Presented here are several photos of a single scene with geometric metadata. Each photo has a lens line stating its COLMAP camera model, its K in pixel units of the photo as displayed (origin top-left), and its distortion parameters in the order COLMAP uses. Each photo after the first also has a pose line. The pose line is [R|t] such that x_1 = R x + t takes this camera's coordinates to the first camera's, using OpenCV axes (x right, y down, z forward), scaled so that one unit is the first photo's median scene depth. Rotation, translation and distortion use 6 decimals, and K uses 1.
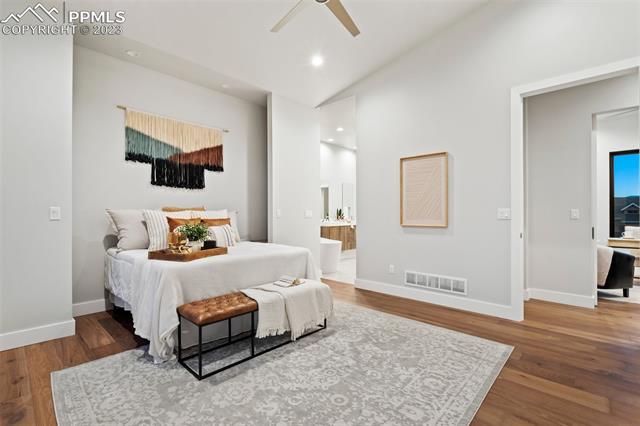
lens RADIAL K [[296.5, 0, 317.0], [0, 296.5, 214.4], [0, 0, 1]] dist [0.002048, 0.000371]
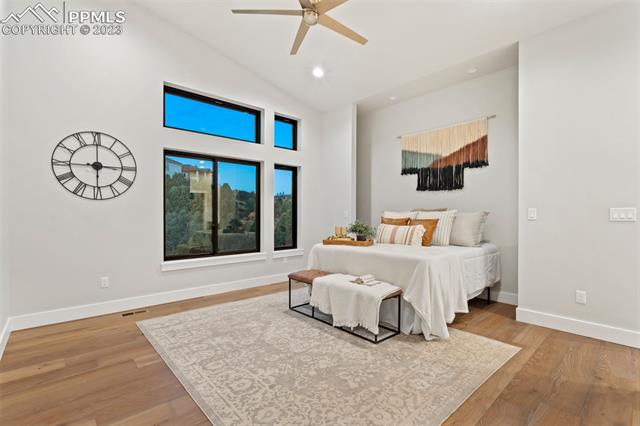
lens RADIAL K [[296.5, 0, 317.0], [0, 296.5, 214.4], [0, 0, 1]] dist [0.002048, 0.000371]
pose [[-0.087856, -0.000544, -0.996133, 0.808358], [-0.004806, 0.999988, -0.000122, 0.000478], [0.996122, 0.004776, -0.087857, 0.794864]]
